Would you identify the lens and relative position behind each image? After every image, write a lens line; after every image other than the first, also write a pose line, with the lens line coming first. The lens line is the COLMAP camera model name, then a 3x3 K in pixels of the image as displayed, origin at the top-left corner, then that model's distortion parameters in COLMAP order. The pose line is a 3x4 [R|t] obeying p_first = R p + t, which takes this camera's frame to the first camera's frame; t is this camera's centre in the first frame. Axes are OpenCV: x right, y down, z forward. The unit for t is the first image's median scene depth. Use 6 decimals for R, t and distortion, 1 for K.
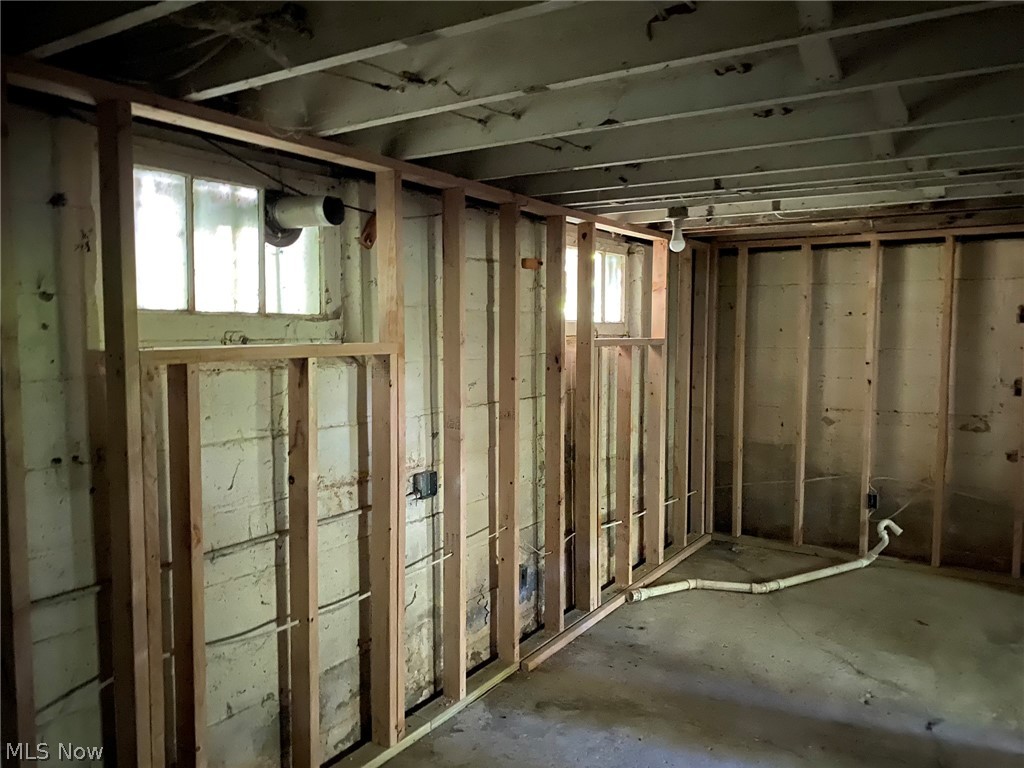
lens RADIAL K [[778.1, 0, 512.0], [0, 778.1, 384.0], [0, 0, 1]] dist [0.009445, -0.007833]
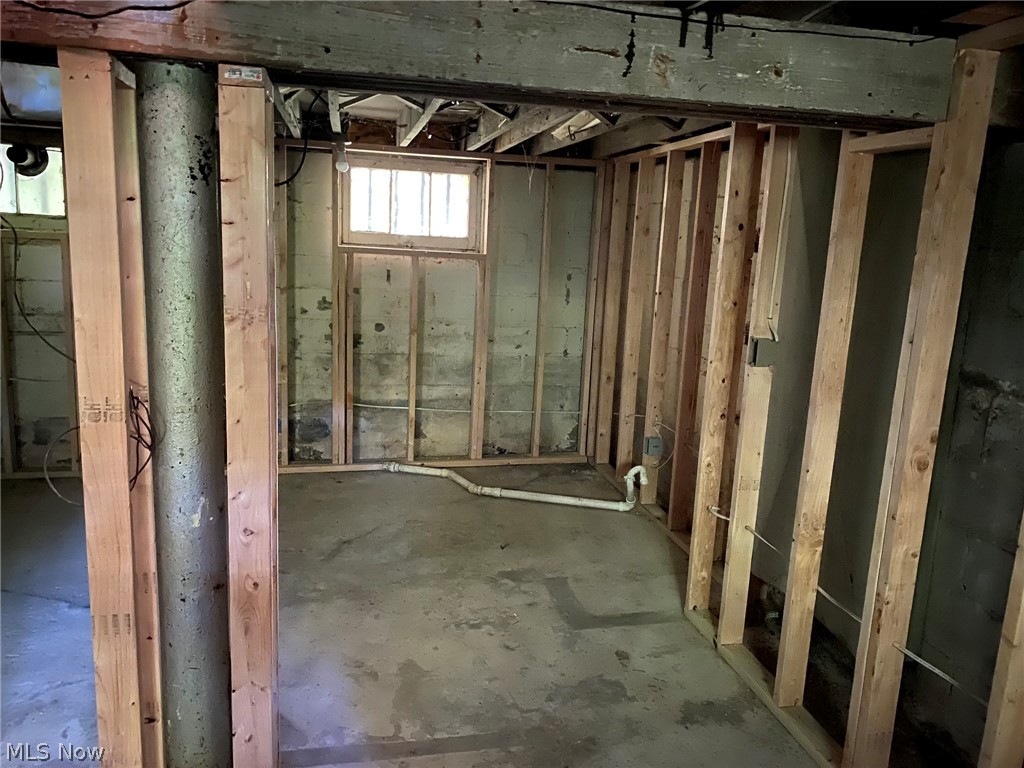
lens RADIAL K [[778.1, 0, 512.0], [0, 778.1, 384.0], [0, 0, 1]] dist [0.009445, -0.007833]
pose [[0.722473, 0.162036, -0.672144, 1.043430], [-0.095053, 0.986197, 0.135575, -0.031314], [0.684834, -0.034060, 0.727903, 0.258179]]
